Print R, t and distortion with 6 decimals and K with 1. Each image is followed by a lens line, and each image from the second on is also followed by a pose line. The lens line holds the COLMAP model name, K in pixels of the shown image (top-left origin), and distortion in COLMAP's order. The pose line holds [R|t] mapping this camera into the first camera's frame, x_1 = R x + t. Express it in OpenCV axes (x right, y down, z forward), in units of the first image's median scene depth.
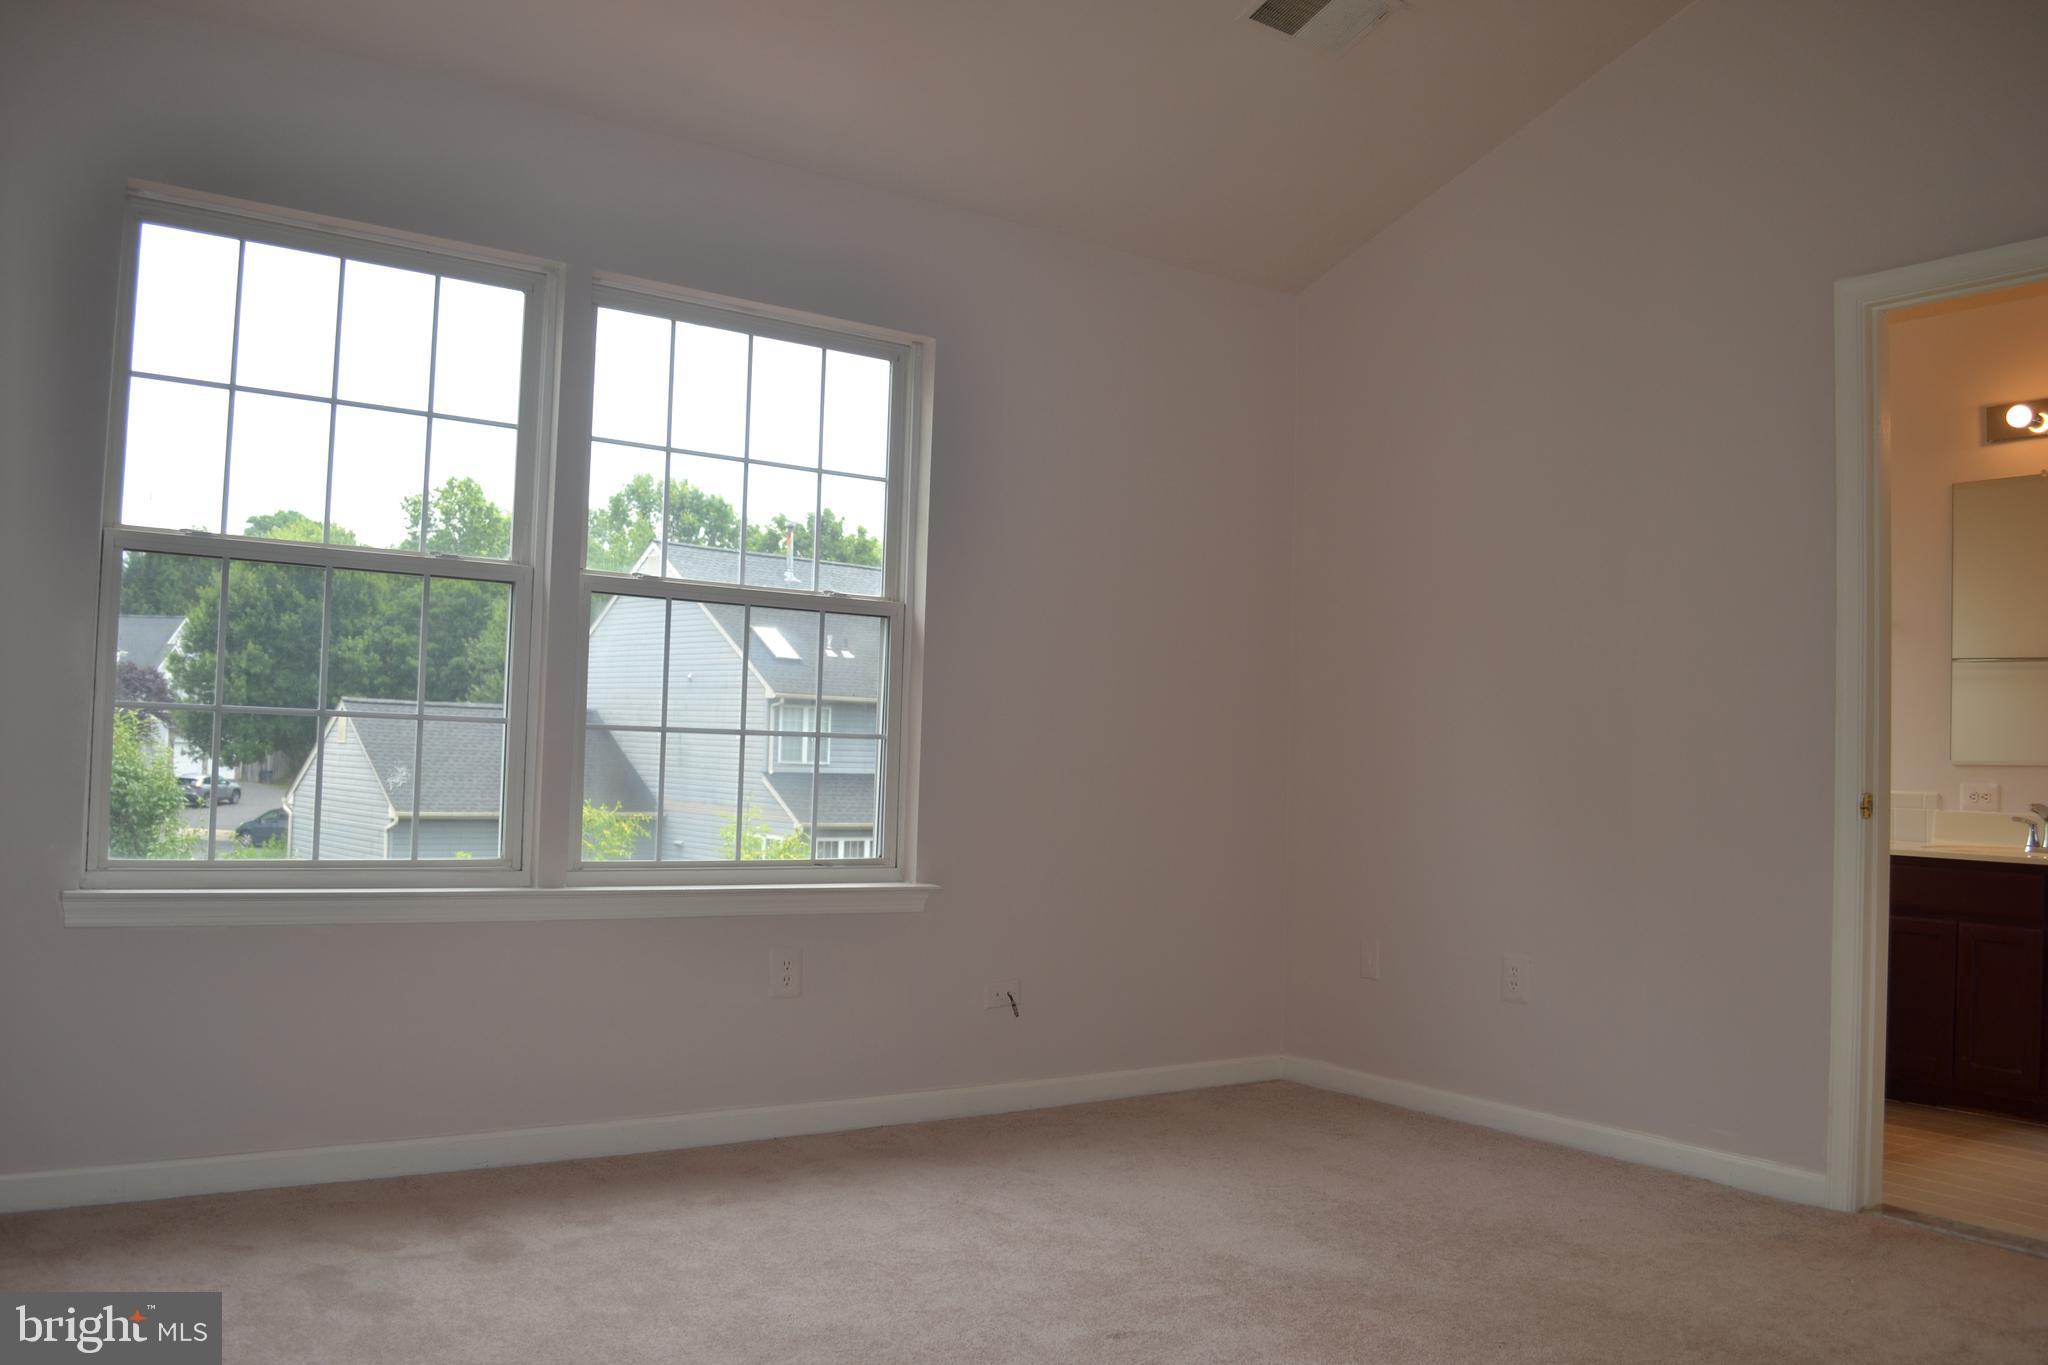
lens RADIAL K [[1641.0, 0, 1013.9], [0, 1641.0, 674.8], [0, 0, 1]] dist [-0.089980, 0.089071]
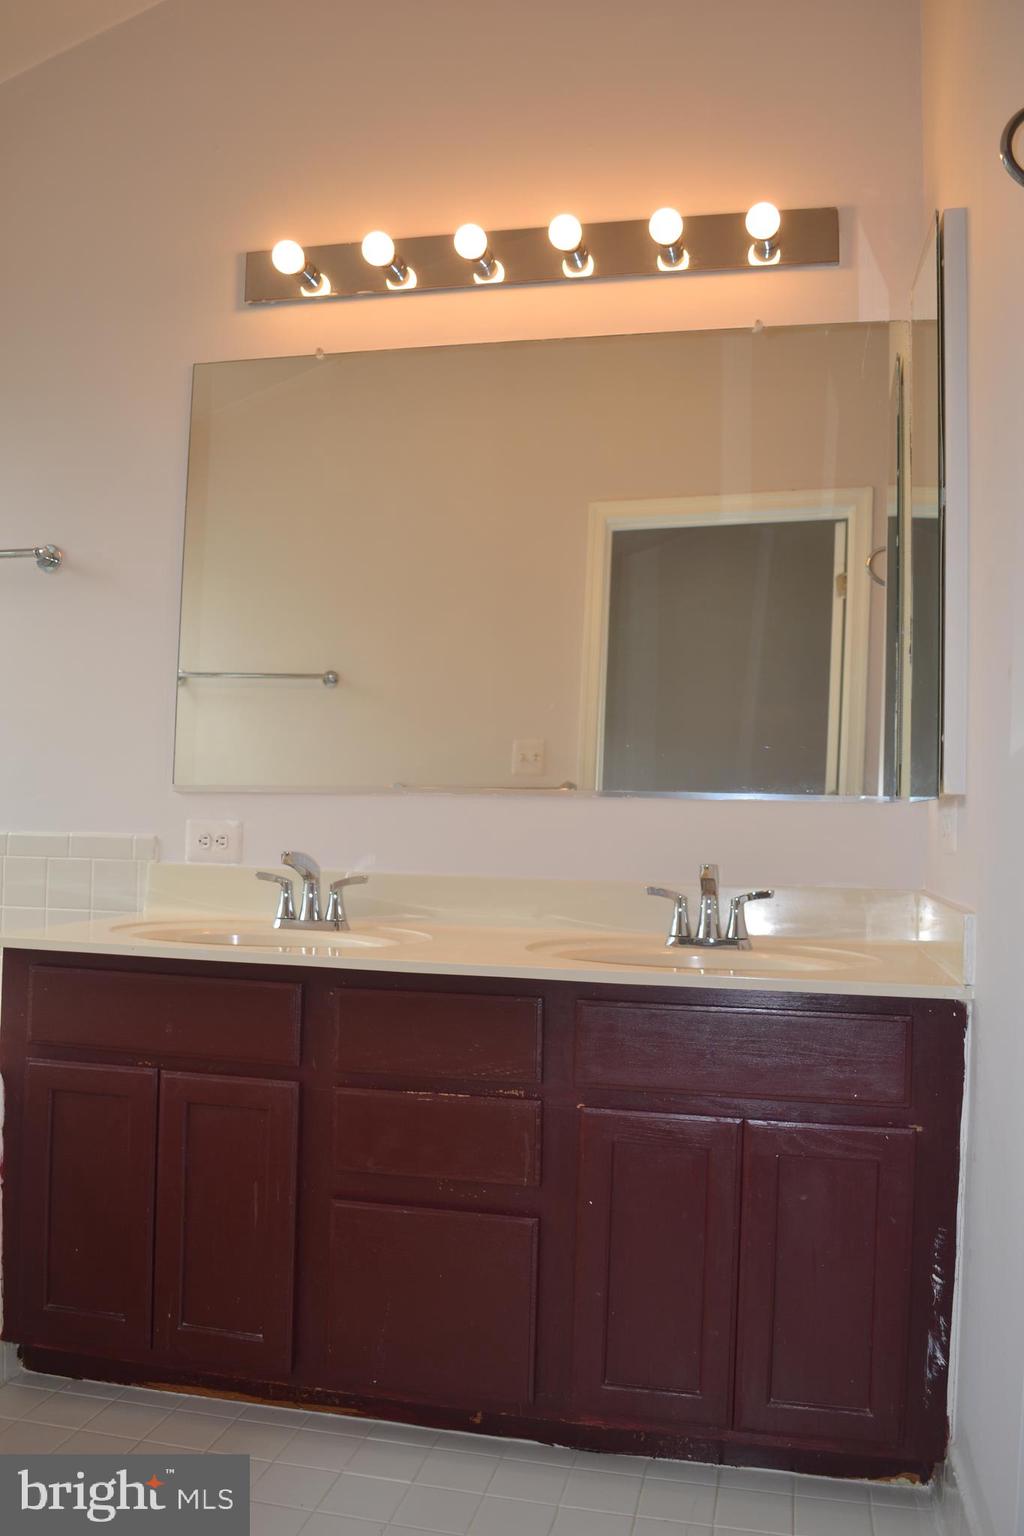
lens RADIAL K [[1230.7, 0, 512.0], [0, 1230.7, 768.0], [0, 0, 1]] dist [-0.089980, 0.089071]
pose [[0.717533, 0.011167, 0.696435, 0.350310], [-0.040149, 0.998872, 0.025349, 0.030250], [-0.695366, -0.046150, 0.717172, 0.574724]]
